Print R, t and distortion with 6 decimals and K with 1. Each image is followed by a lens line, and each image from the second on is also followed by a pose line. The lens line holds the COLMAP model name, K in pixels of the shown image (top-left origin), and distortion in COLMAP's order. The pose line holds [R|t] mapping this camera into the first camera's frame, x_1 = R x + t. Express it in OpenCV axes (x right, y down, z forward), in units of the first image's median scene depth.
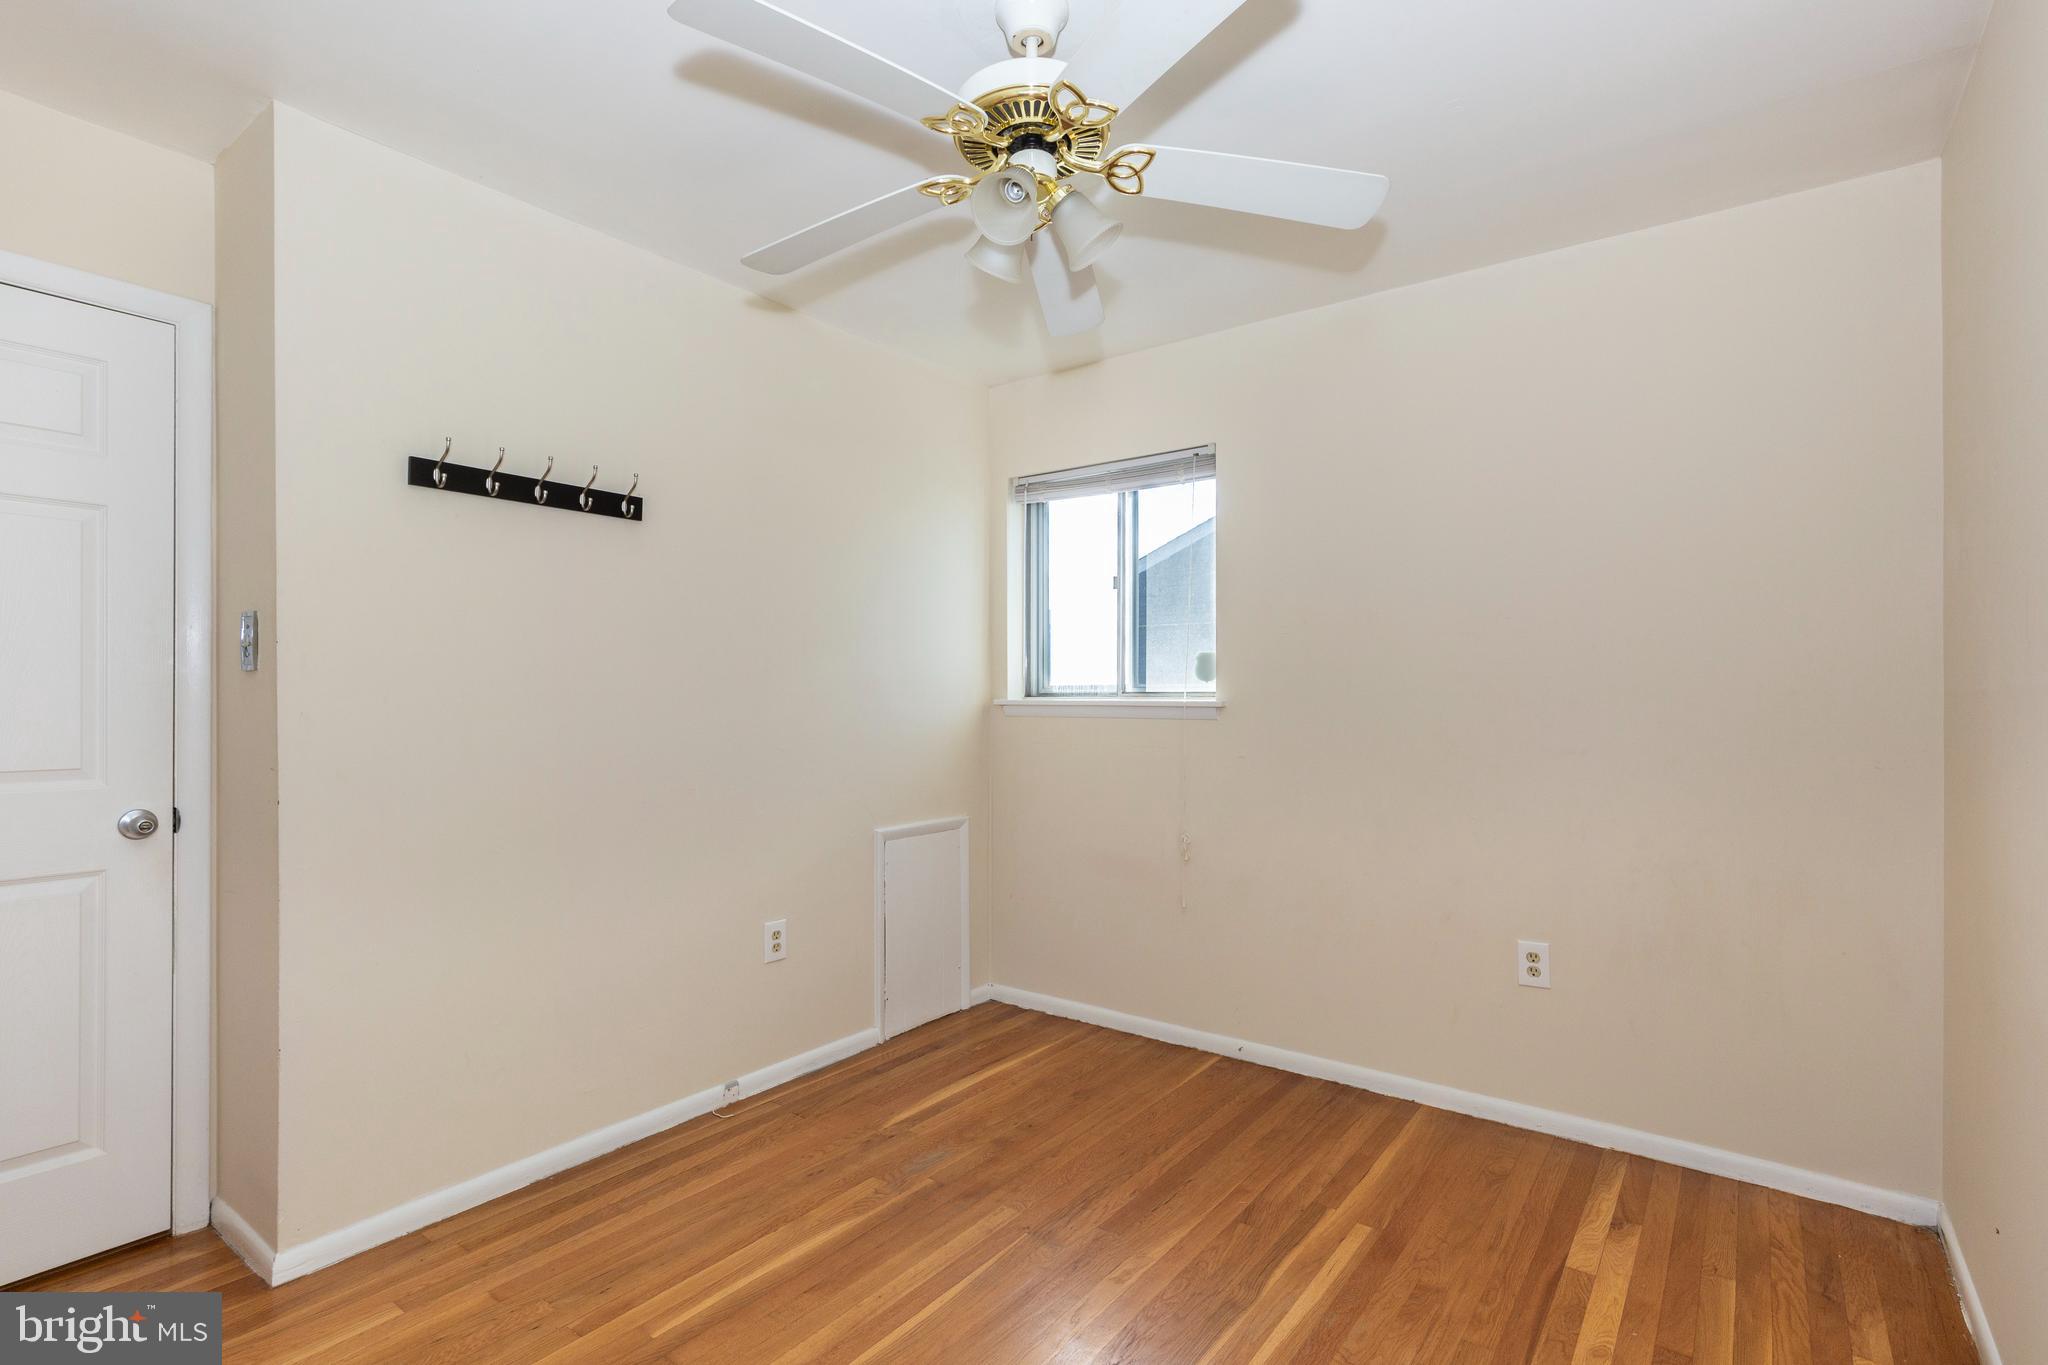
lens RADIAL K [[958.0, 0, 1031.9], [0, 958.0, 689.7], [0, 0, 1]] dist [0.004435, 0.000620]
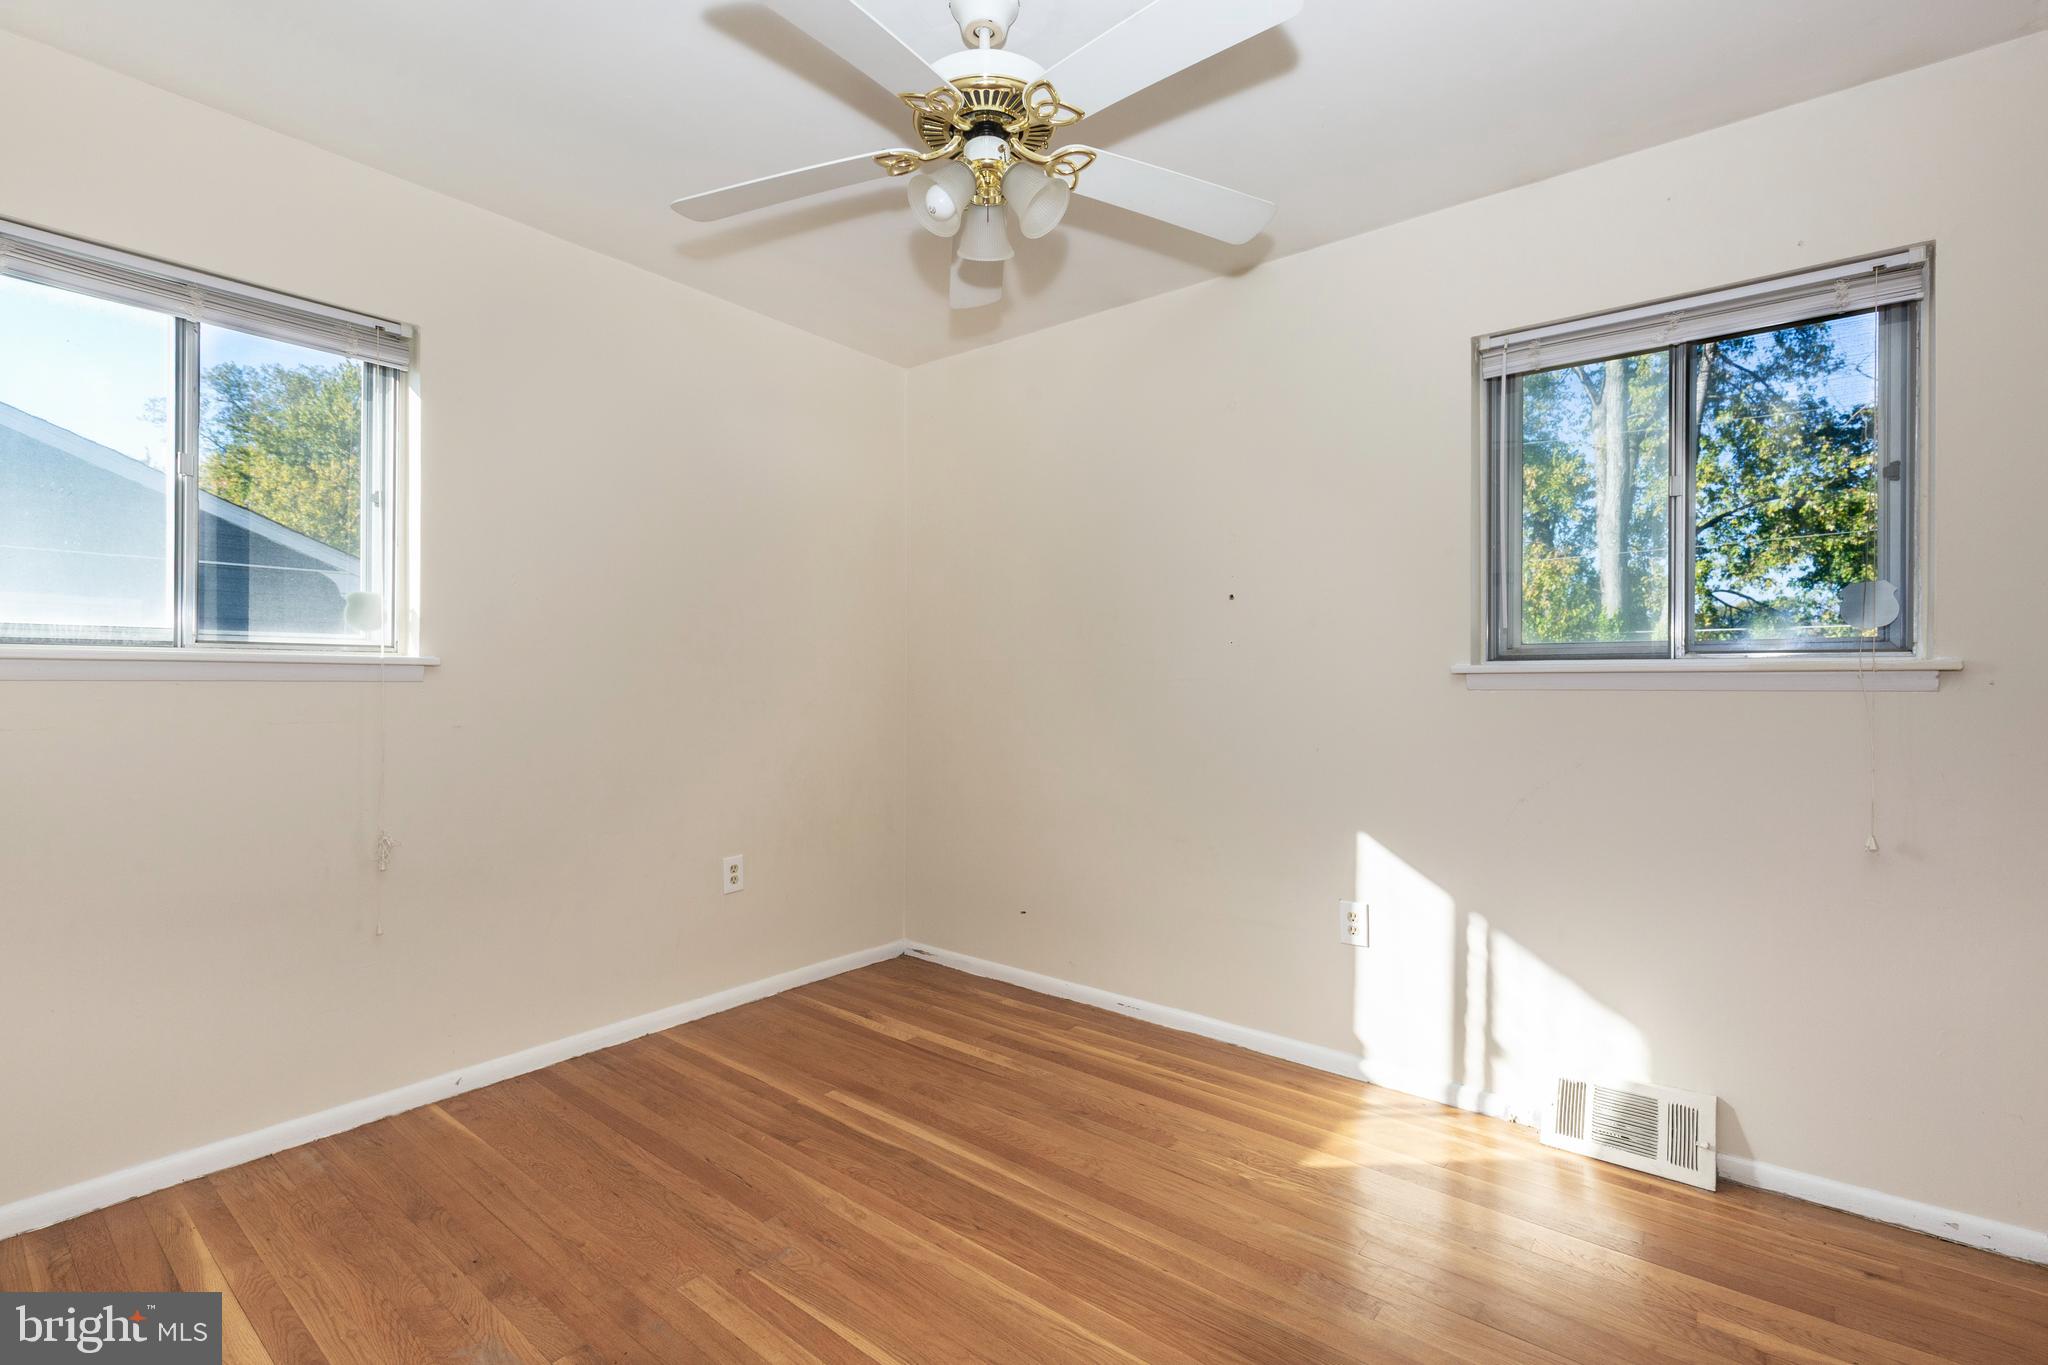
lens RADIAL K [[929.5, 0, 1020.3], [0, 929.5, 662.7], [0, 0, 1]] dist [0.000582, 0.000033]
pose [[0.039428, 0.011357, 0.999158, -0.706521], [-0.018413, 0.999774, -0.010638, 0.018975], [-0.999053, -0.017978, 0.039628, 0.617380]]
